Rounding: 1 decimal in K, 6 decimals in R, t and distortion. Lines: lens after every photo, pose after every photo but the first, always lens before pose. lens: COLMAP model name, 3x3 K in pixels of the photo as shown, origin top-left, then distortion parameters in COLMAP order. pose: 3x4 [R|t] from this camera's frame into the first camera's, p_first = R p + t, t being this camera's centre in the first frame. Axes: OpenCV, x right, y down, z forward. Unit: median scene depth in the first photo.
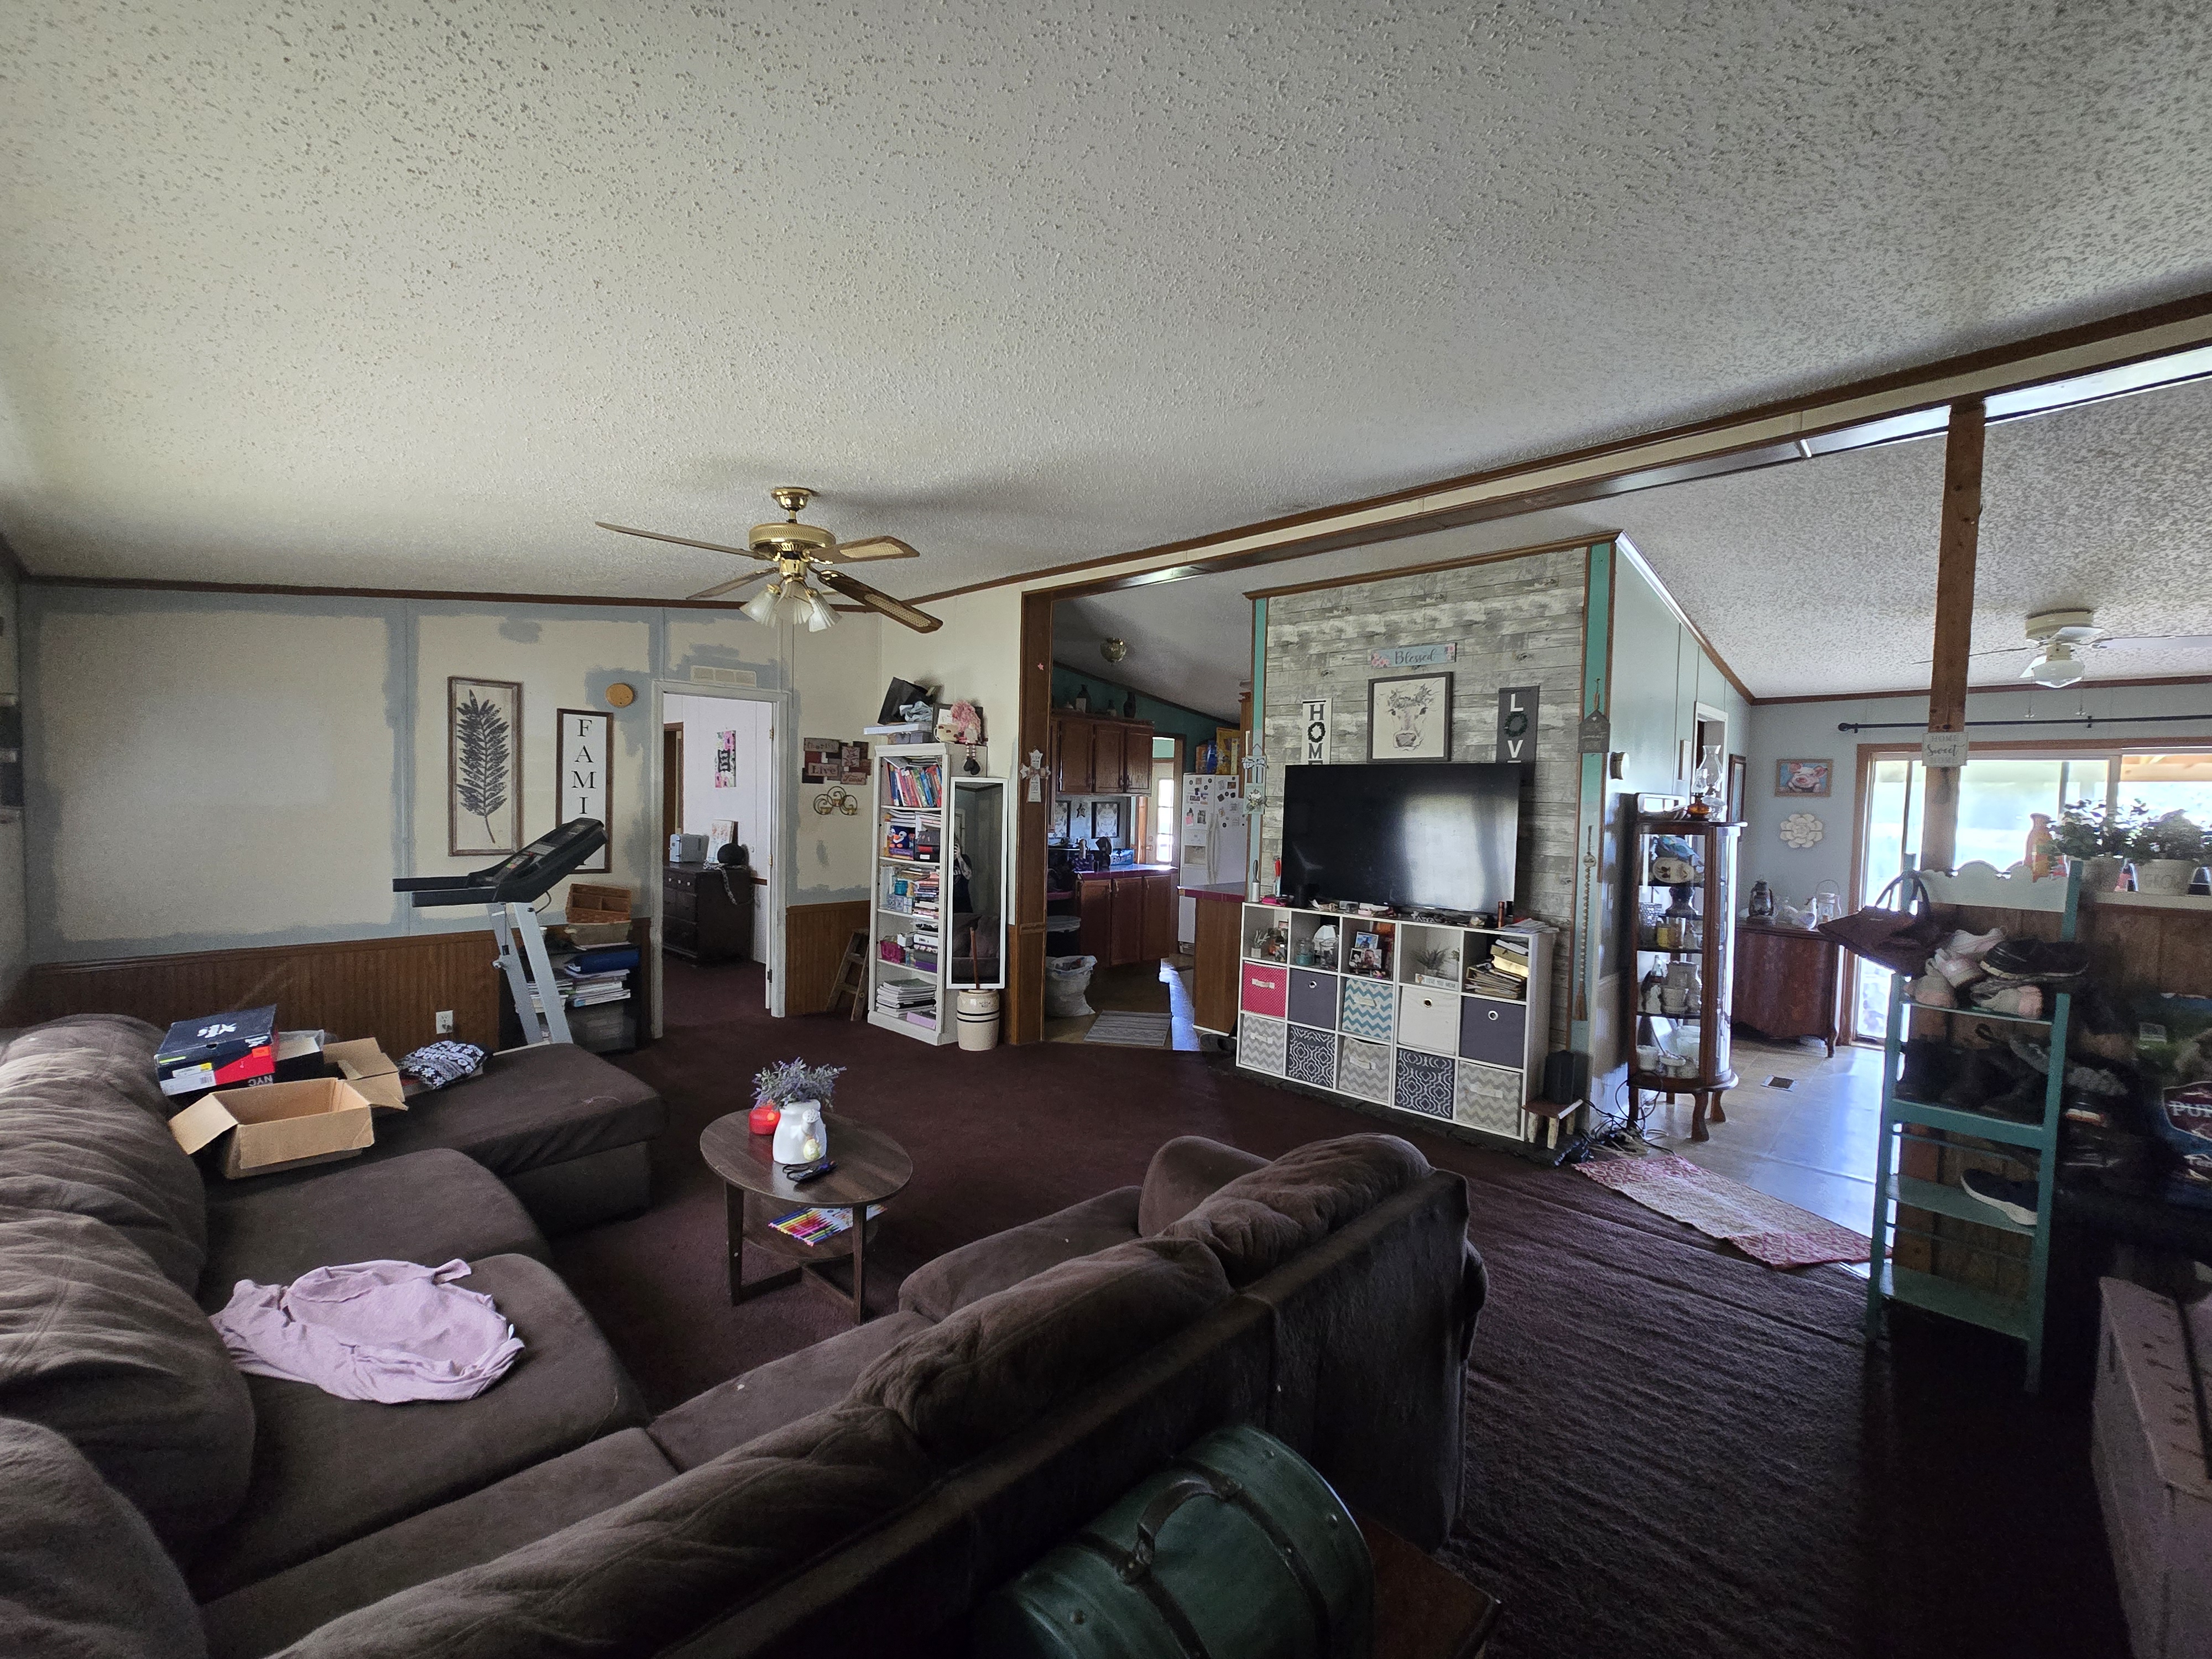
lens RADIAL K [[935.6, 0, 1064.2], [0, 935.6, 850.0], [0, 0, 1]] dist [-0.021557, 0.000262]
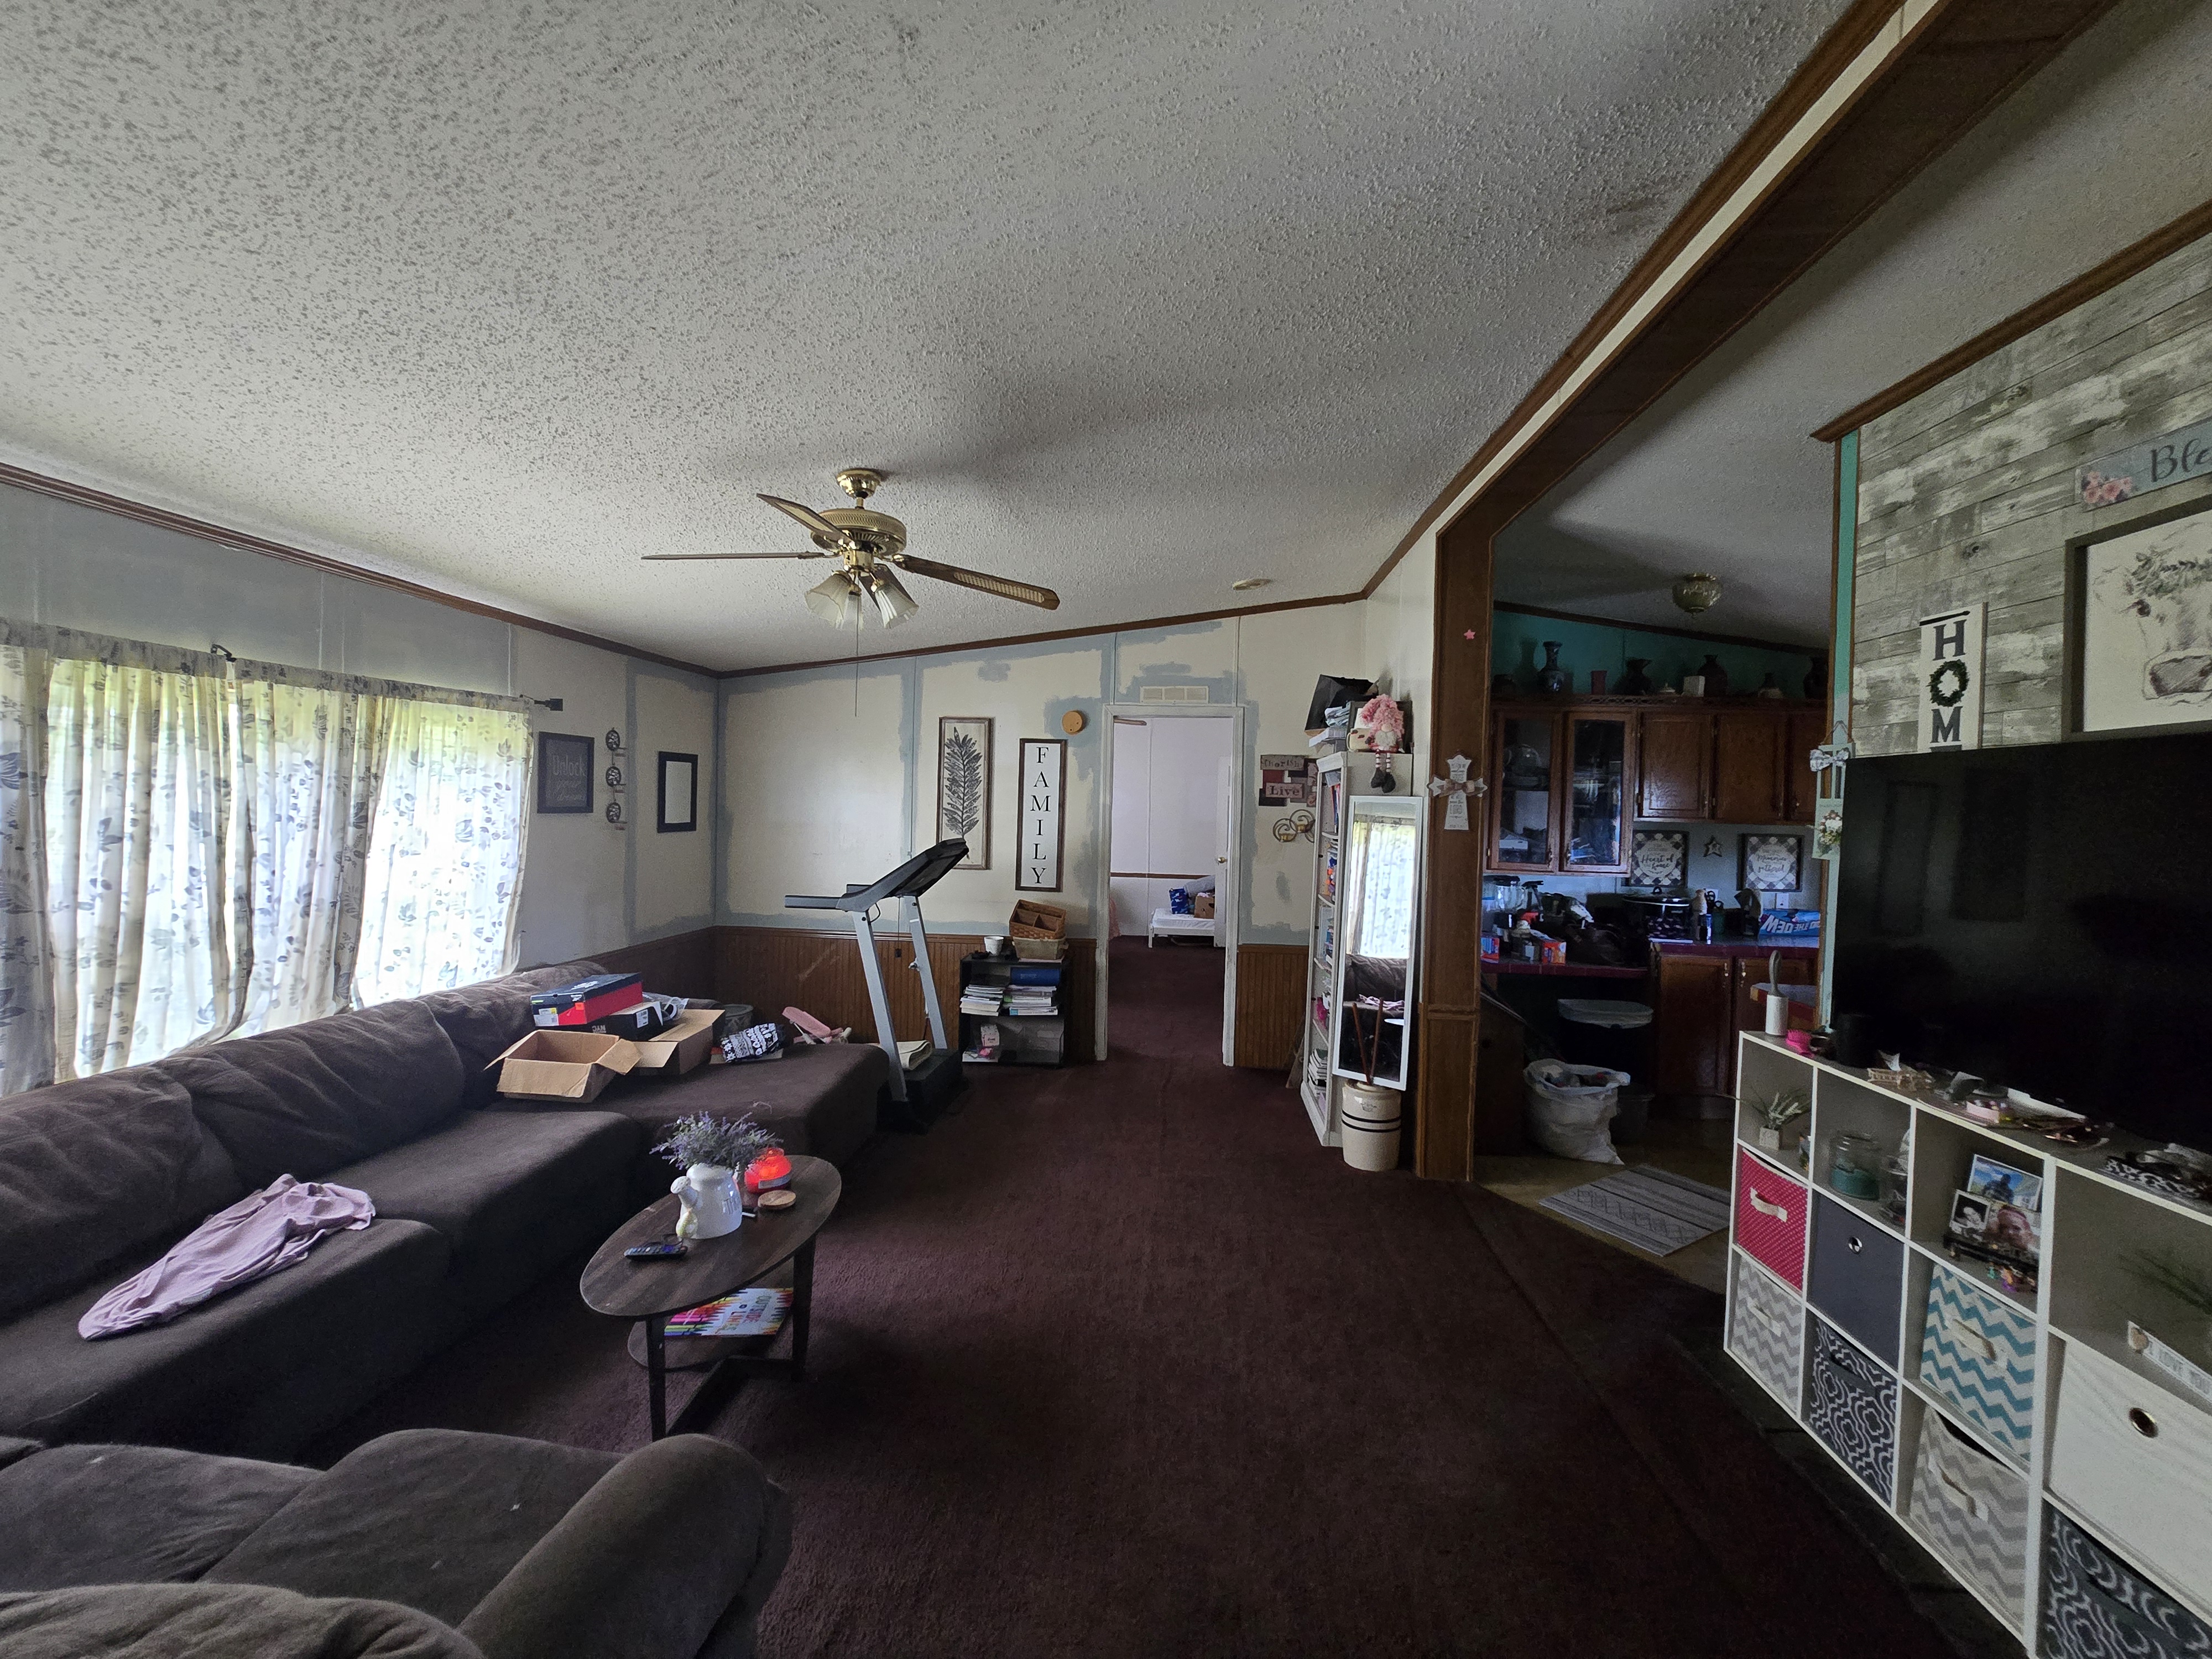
lens RADIAL K [[896.7, 0, 1114.2], [0, 896.7, 828.7], [0, 0, 1]] dist [-0.005454, 0.001016]
pose [[0.648082, 0.012492, -0.761468, 0.332768], [-0.052240, 0.998240, -0.028085, -0.022261], [0.759777, 0.057980, 0.647594, 0.408160]]
